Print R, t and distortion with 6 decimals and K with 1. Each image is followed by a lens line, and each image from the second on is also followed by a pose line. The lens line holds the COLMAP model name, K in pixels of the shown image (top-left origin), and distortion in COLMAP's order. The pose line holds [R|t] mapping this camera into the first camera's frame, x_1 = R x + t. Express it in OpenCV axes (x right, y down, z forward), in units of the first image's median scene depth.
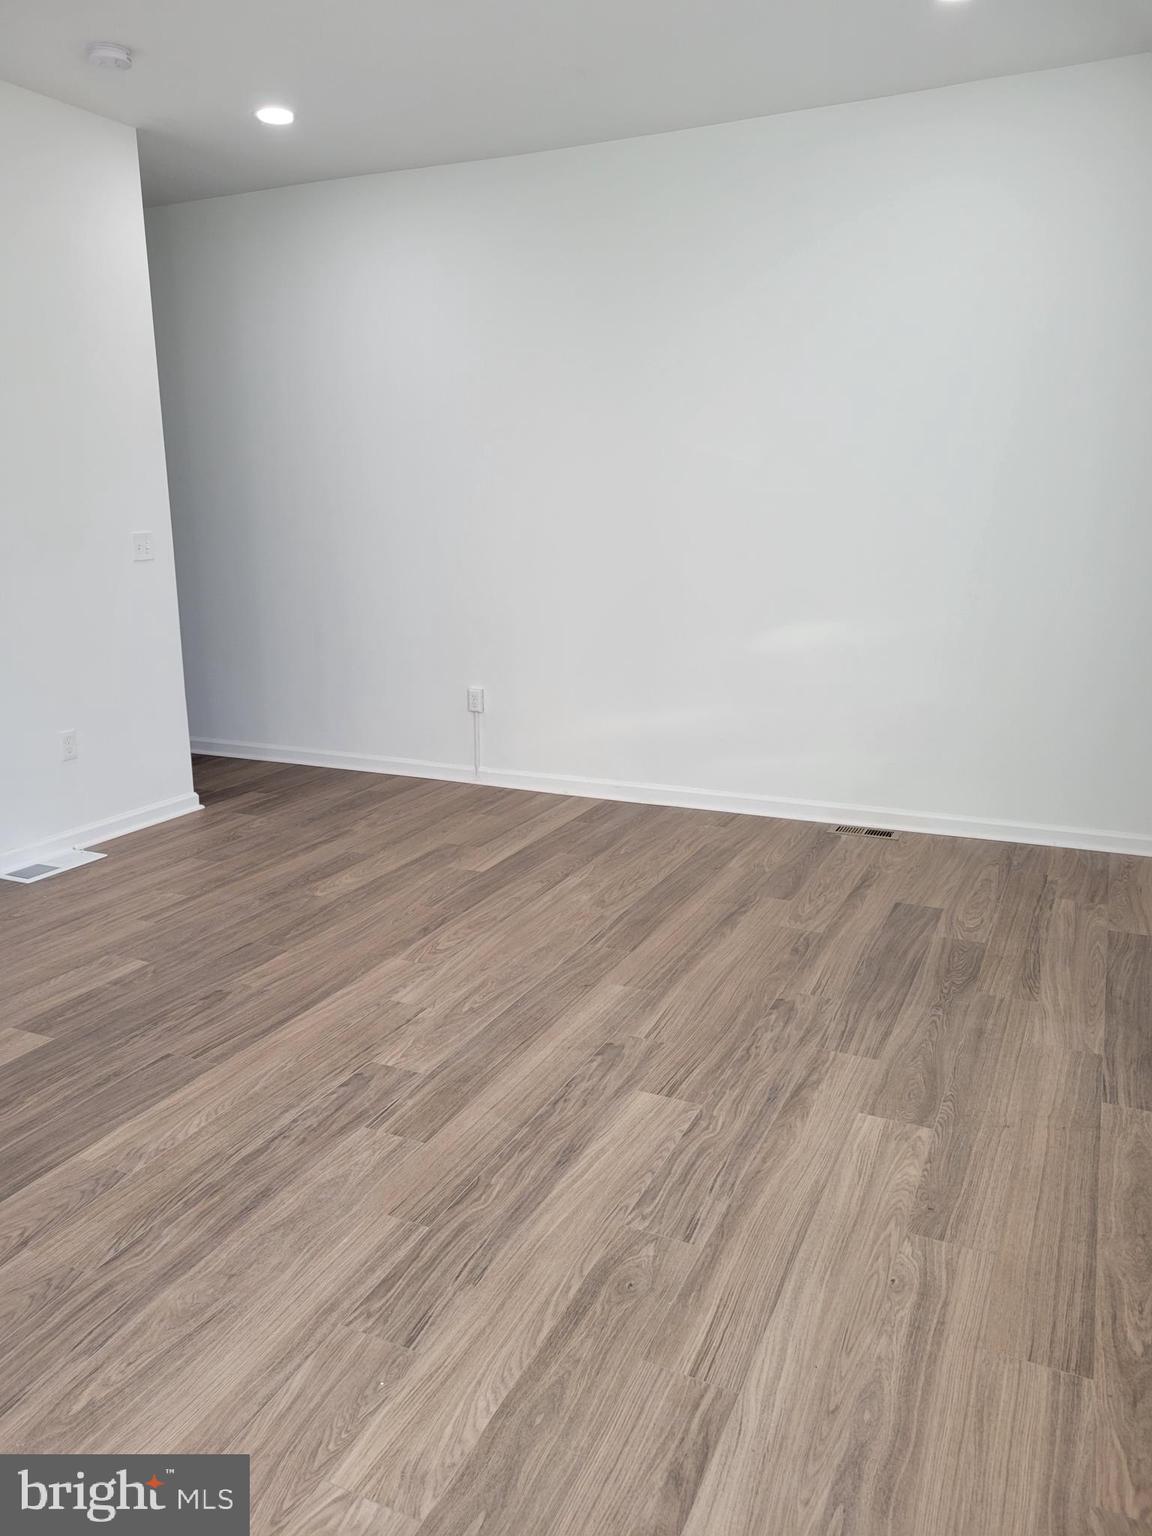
lens RADIAL K [[1141.5, 0, 576.0], [0, 1141.5, 768.0], [0, 0, 1]] dist [-0.000723, -0.000947]
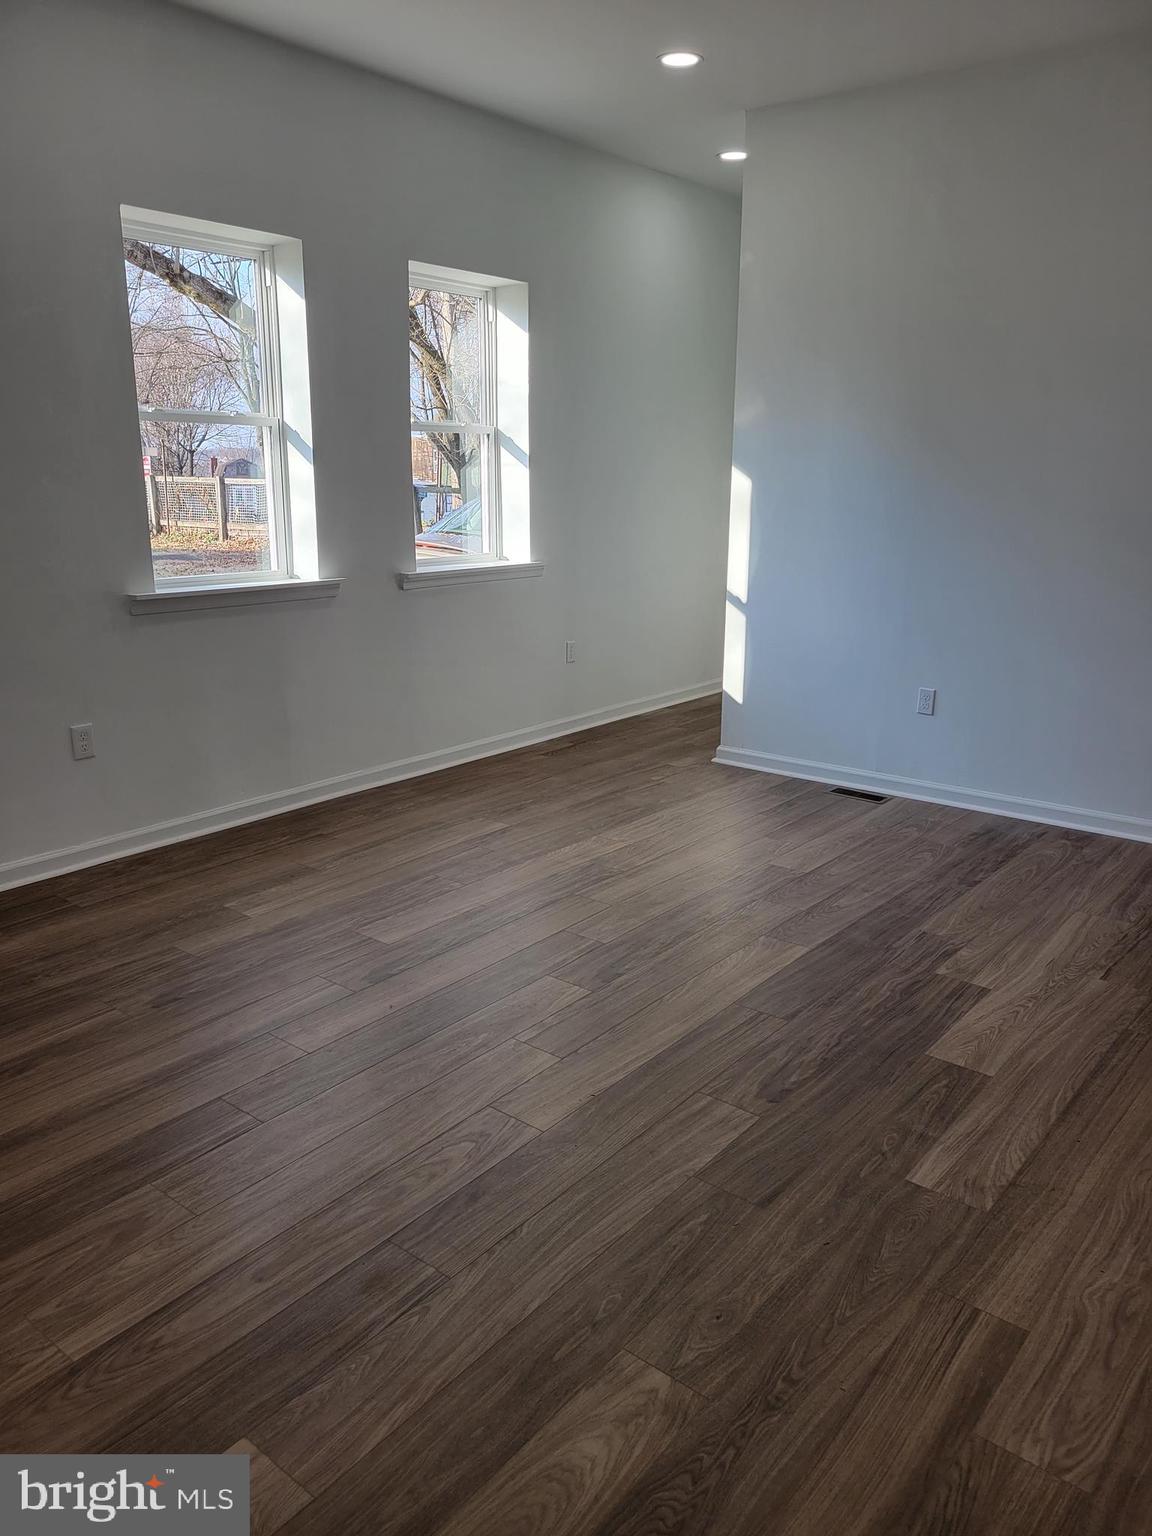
lens RADIAL K [[1141.5, 0, 576.0], [0, 1141.5, 768.0], [0, 0, 1]] dist [-0.000723, -0.000947]
pose [[-0.969167, -0.061499, 0.238606, -0.370781], [0.055038, 0.889859, 0.452904, -0.380045], [-0.240179, 0.452072, -0.859037, 1.667459]]
